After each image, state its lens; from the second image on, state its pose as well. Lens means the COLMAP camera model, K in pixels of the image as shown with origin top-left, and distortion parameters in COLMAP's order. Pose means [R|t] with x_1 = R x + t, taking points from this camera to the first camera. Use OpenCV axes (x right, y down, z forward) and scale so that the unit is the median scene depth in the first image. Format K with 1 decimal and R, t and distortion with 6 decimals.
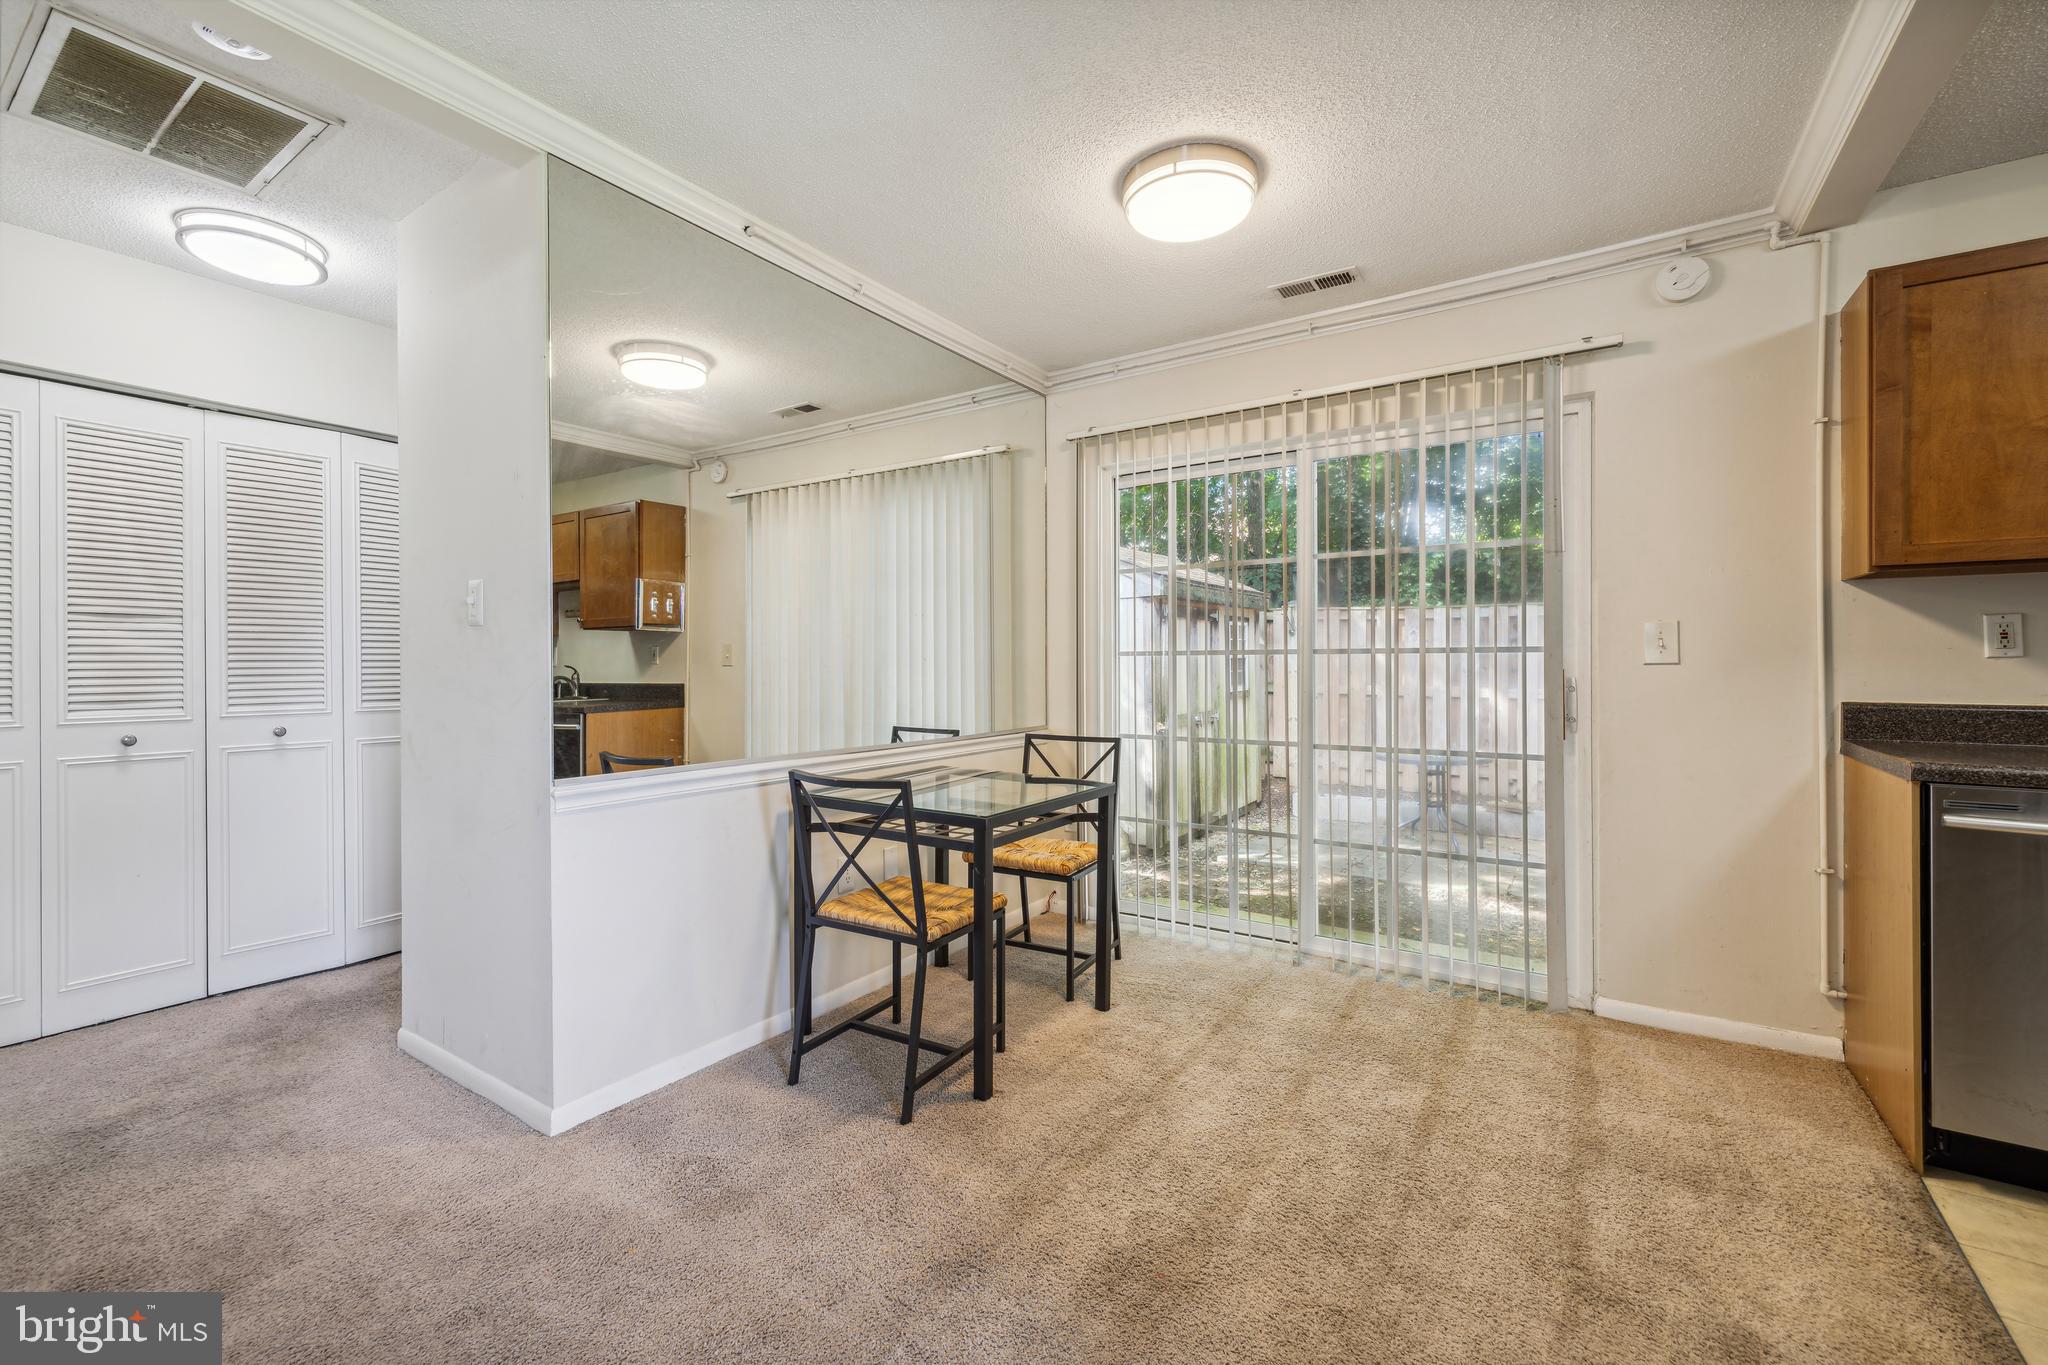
lens RADIAL K [[849.7, 0, 1015.3], [0, 849.7, 665.5], [0, 0, 1]] dist [-0.000738, -0.000320]
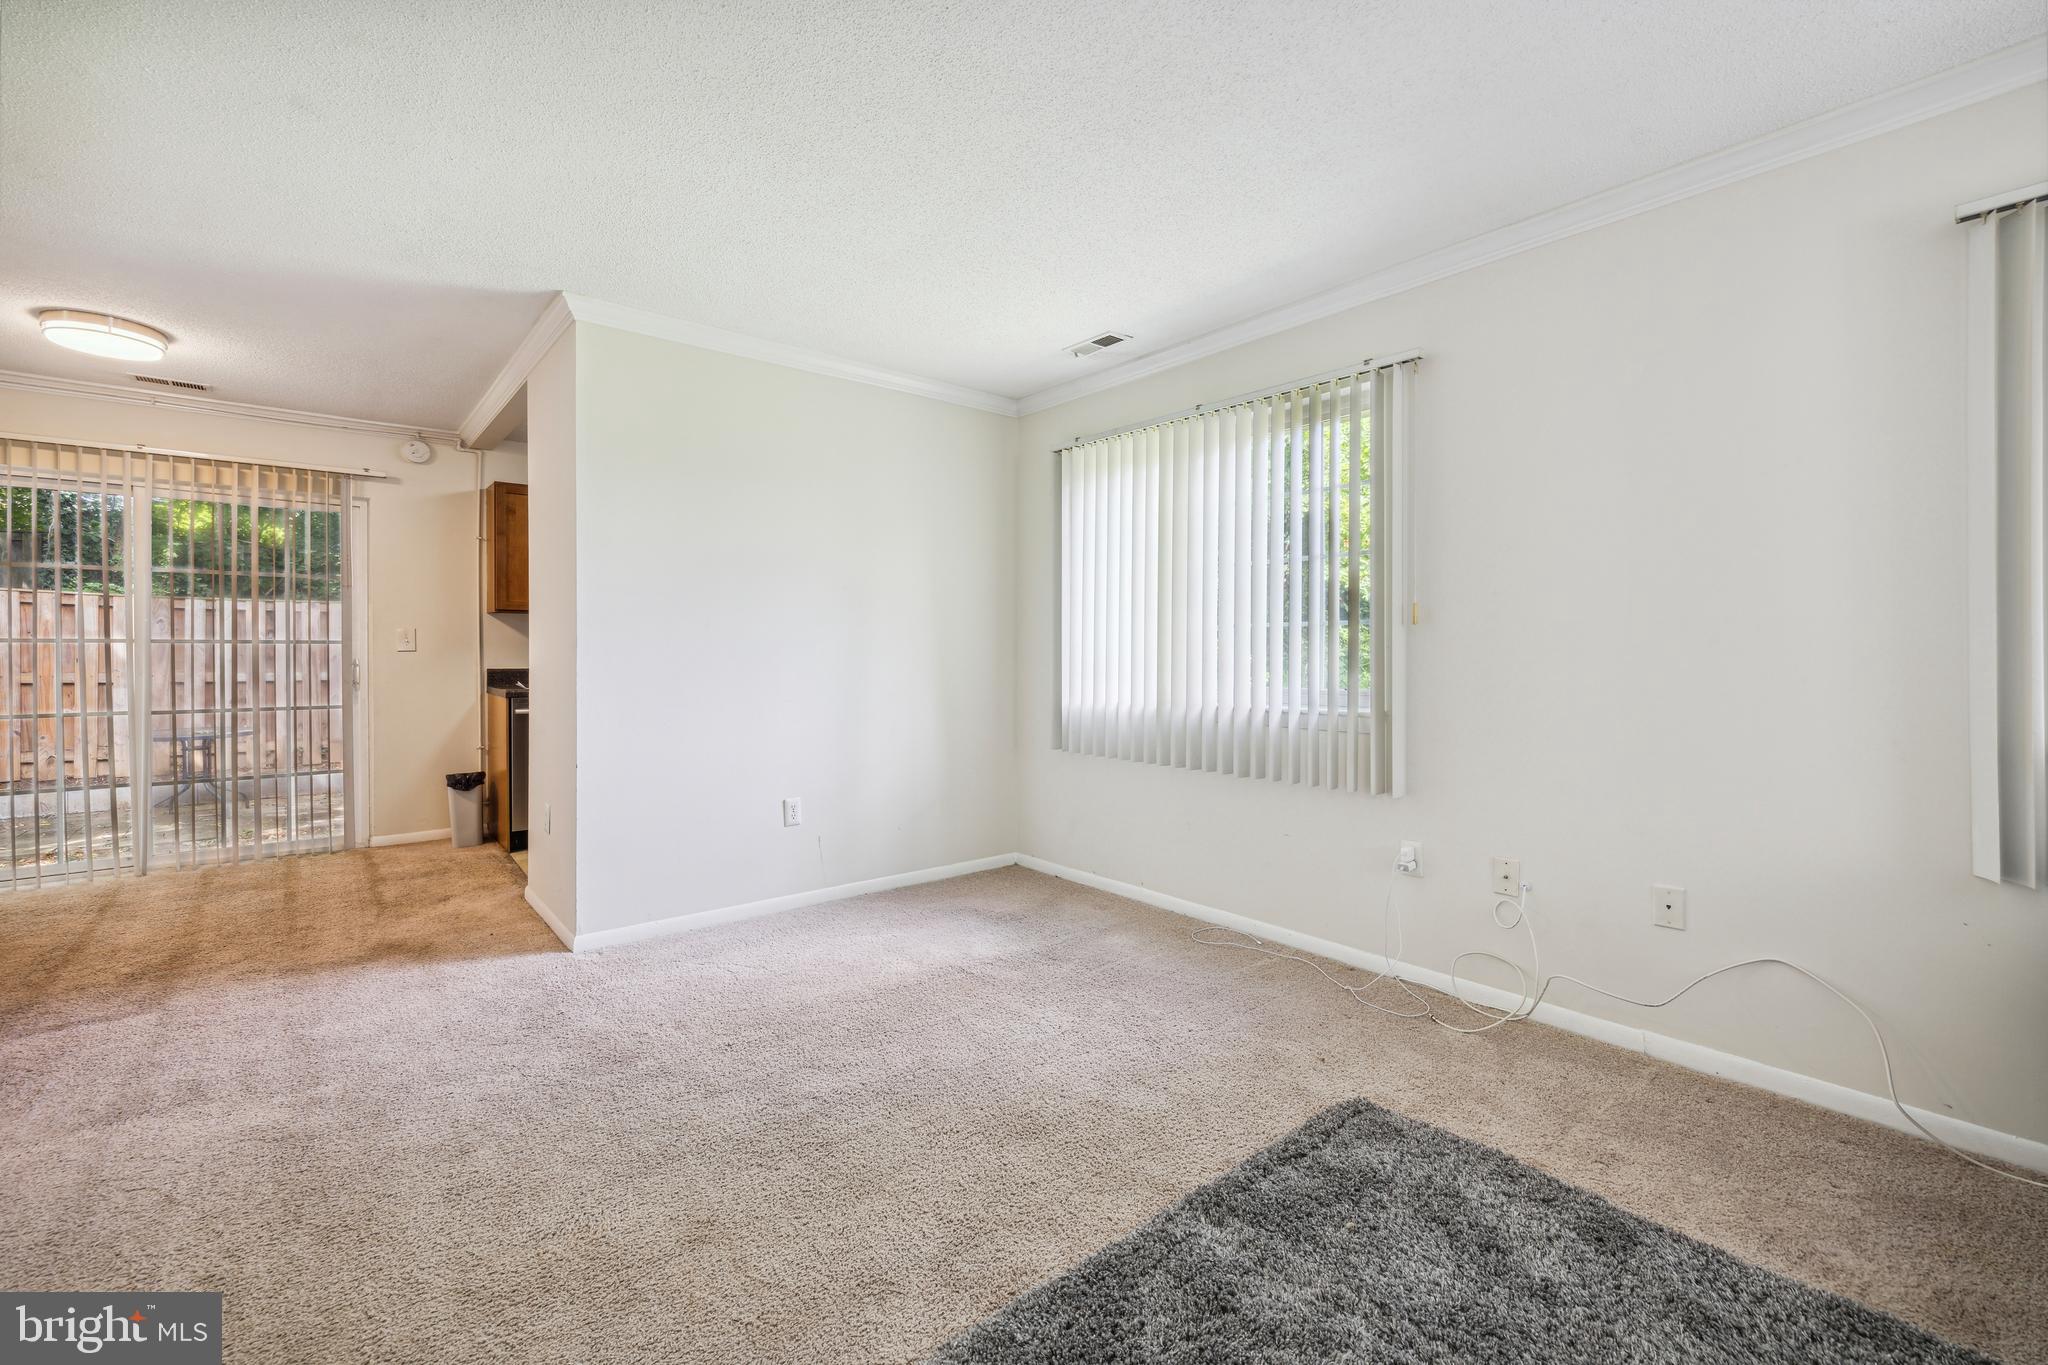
lens RADIAL K [[871.8, 0, 1007.6], [0, 871.8, 653.8], [0, 0, 1]] dist [0.002799, 0.000023]
pose [[0.294791, -0.000422, 0.955562, -0.779544], [0.000053, 1.000000, 0.000425, 0.003913], [-0.955562, -0.000074, 0.294791, -0.946445]]
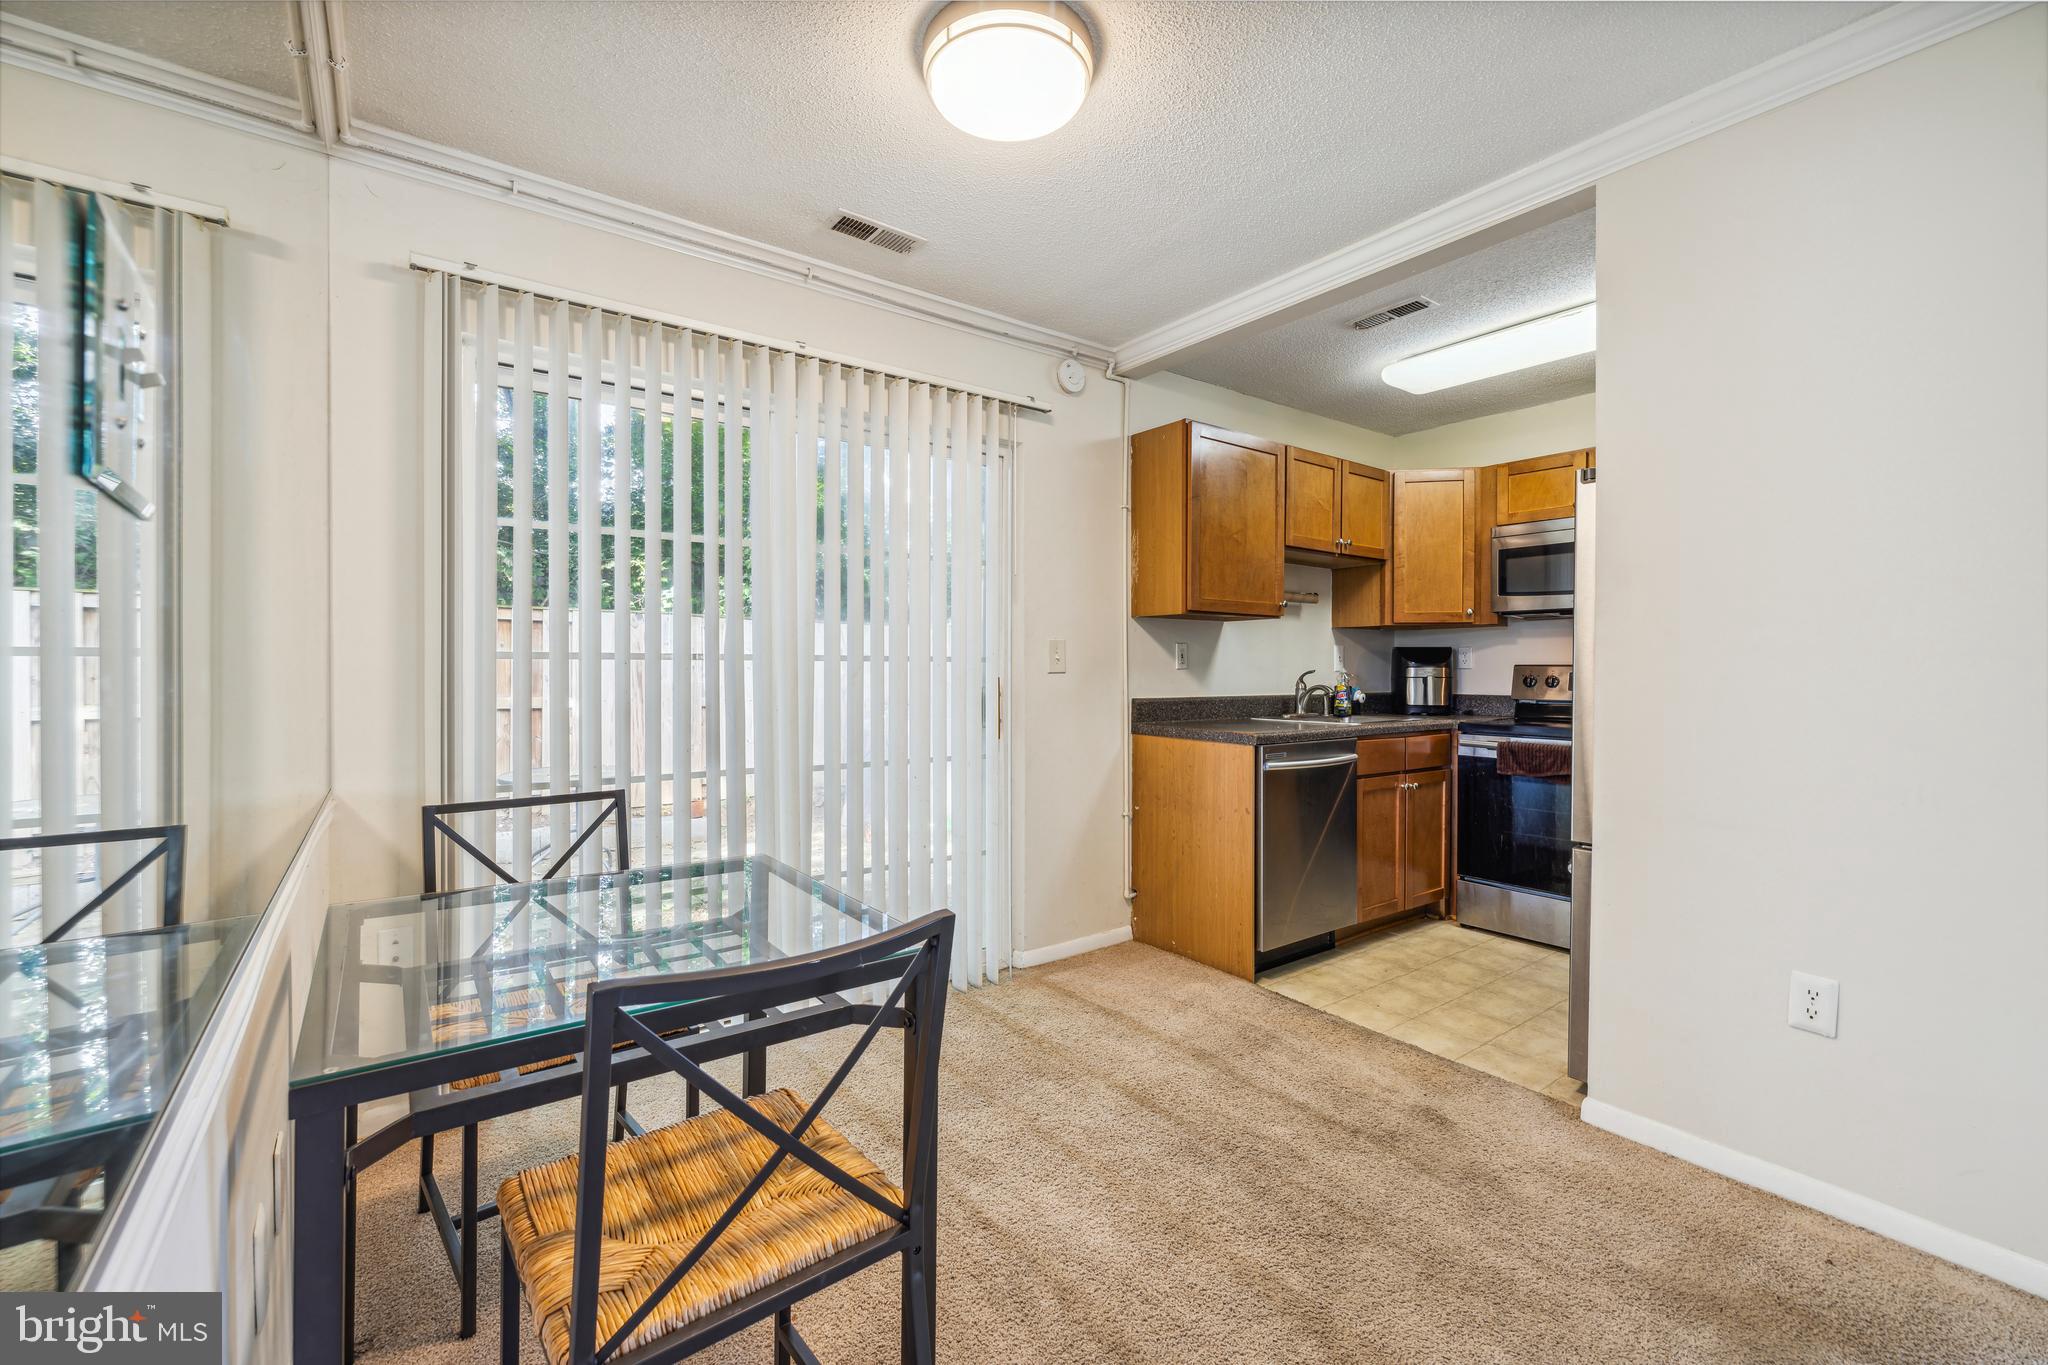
lens RADIAL K [[849.7, 0, 1015.3], [0, 849.7, 665.5], [0, 0, 1]] dist [-0.000738, -0.000320]
pose [[0.338067, 0.008346, 0.941085, -0.505164], [-0.001992, 0.999965, -0.008152, -0.001082], [-0.941120, 0.000881, 0.338072, 0.698513]]
